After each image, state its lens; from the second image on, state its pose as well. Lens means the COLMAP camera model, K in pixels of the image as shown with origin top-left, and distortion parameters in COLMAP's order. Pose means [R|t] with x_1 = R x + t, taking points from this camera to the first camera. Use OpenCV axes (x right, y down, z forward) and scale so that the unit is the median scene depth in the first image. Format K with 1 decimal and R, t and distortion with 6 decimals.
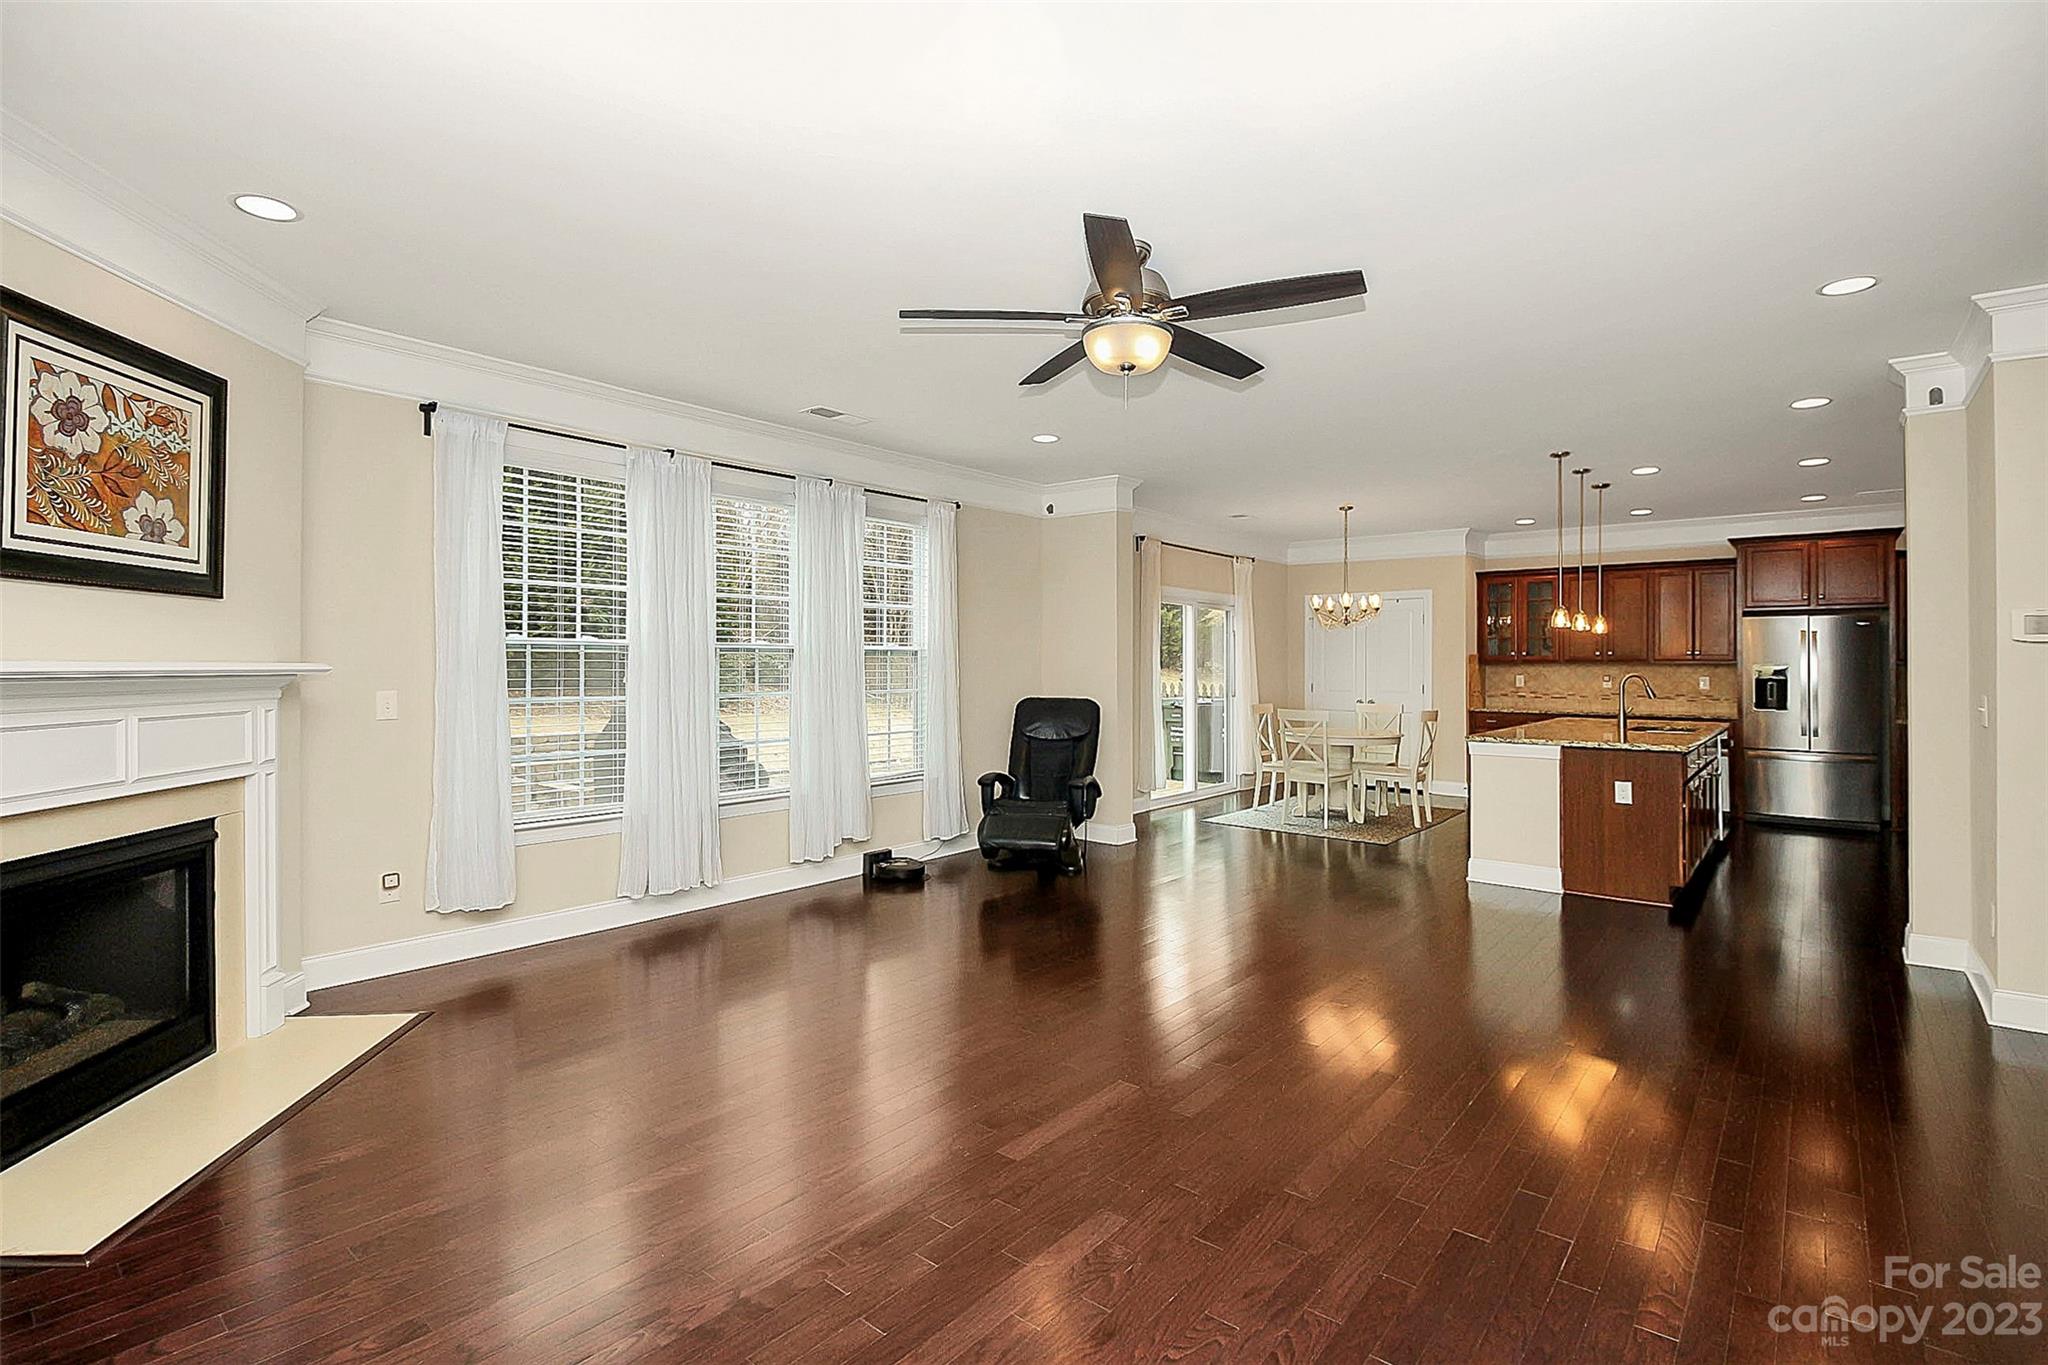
lens RADIAL K [[965.1, 0, 1004.6], [0, 965.1, 654.4], [0, 0, 1]] dist [-0.006737, -0.001950]
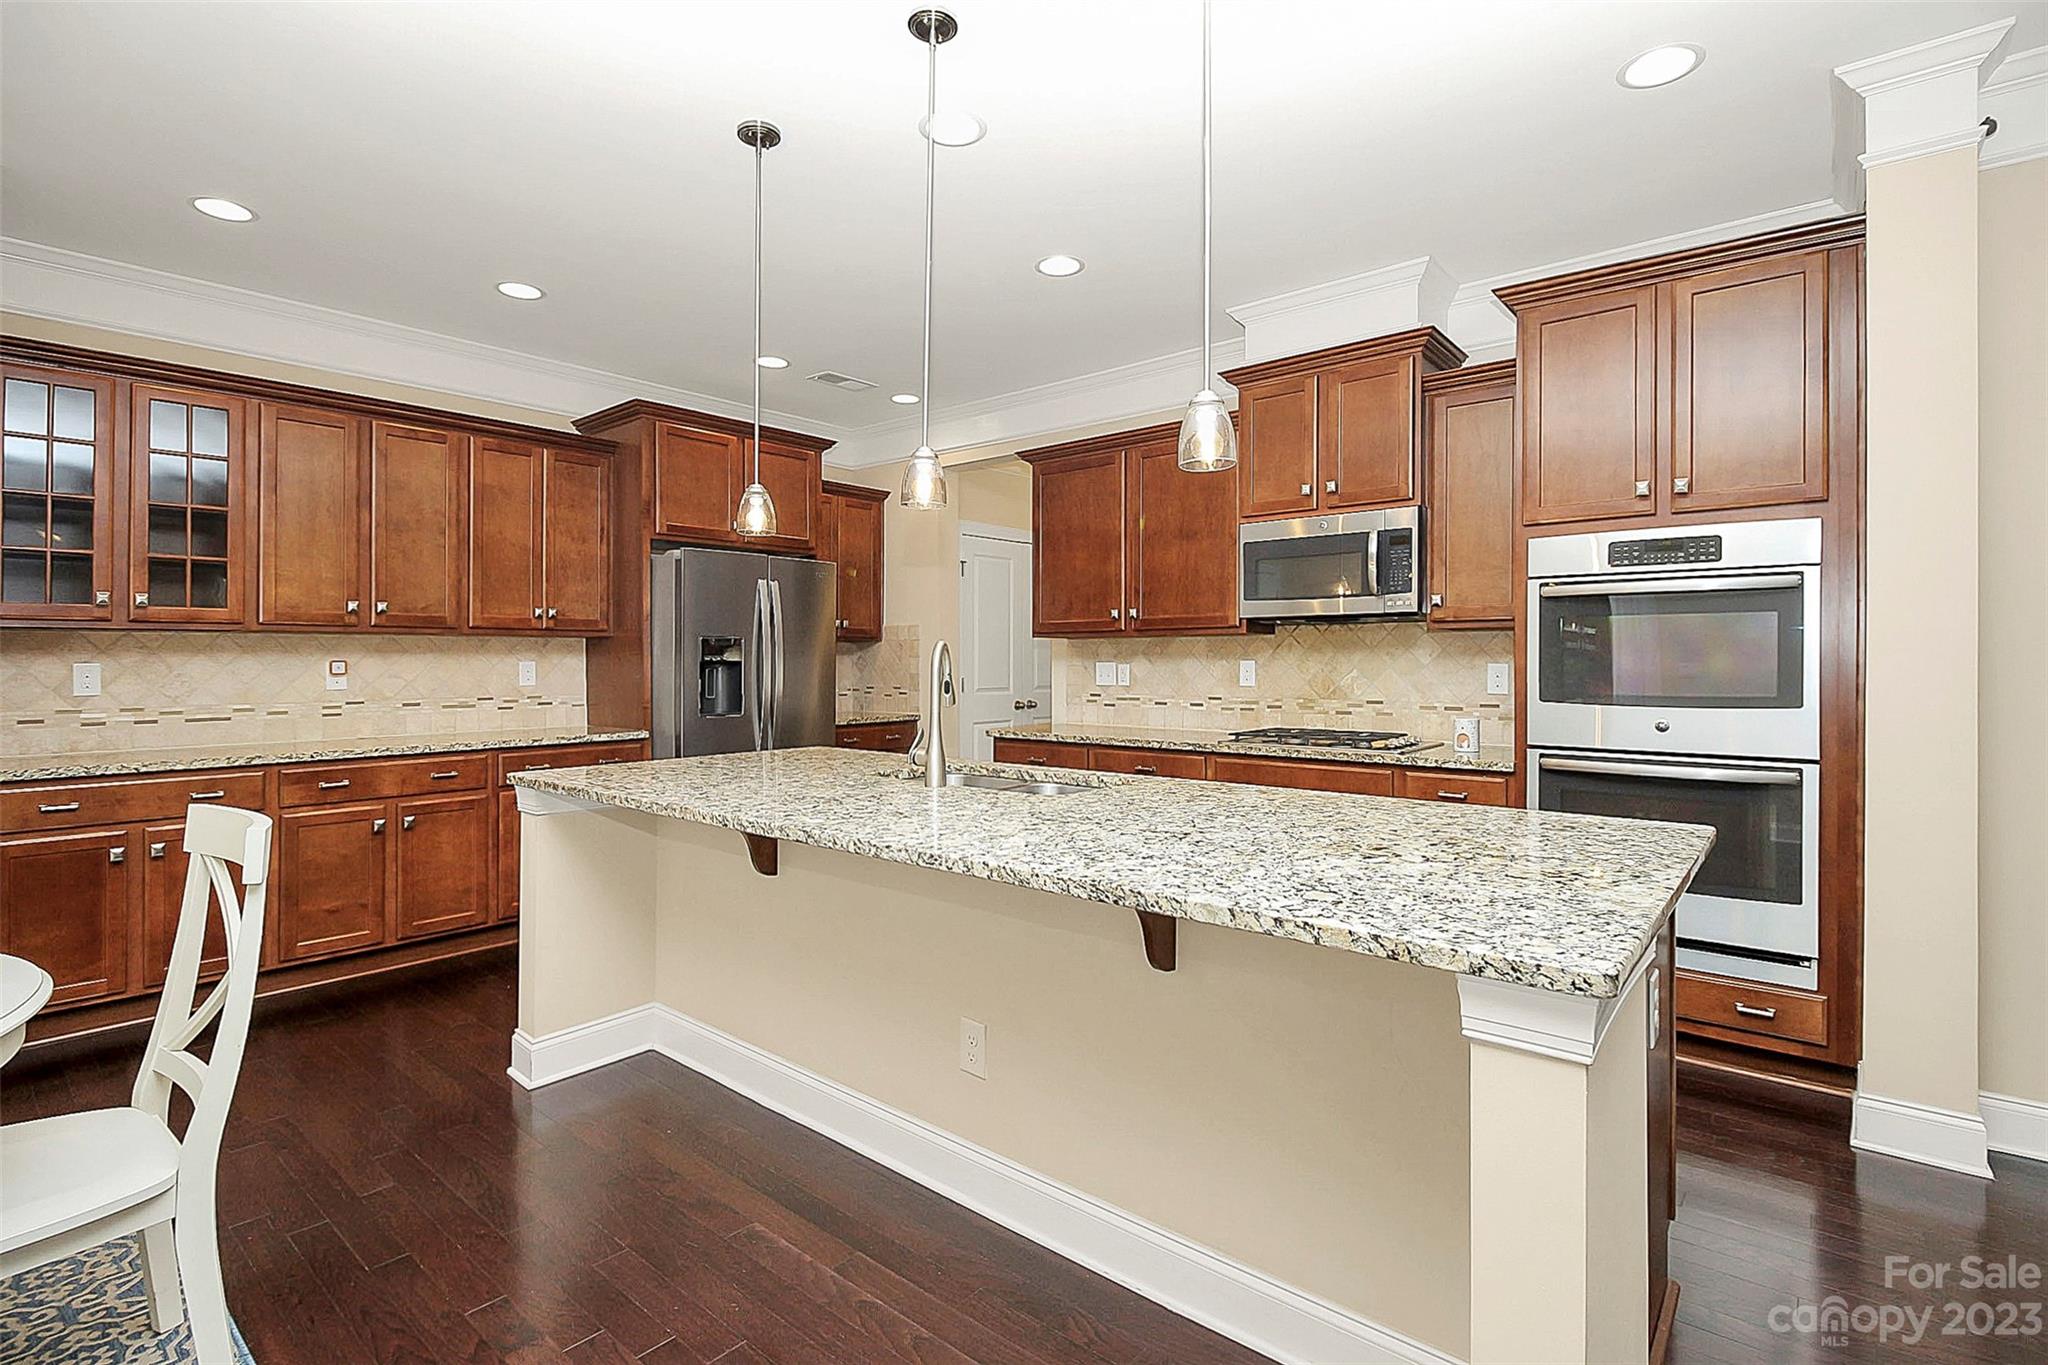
lens RADIAL K [[965.1, 0, 1022.1], [0, 965.1, 655.9], [0, 0, 1]] dist [-0.006737, -0.001950]
pose [[-0.006771, 0.001106, 0.999976, 0.335442], [-0.006894, 0.999976, -0.001153, 0.031519], [-0.999953, -0.006902, -0.006764, 1.192482]]
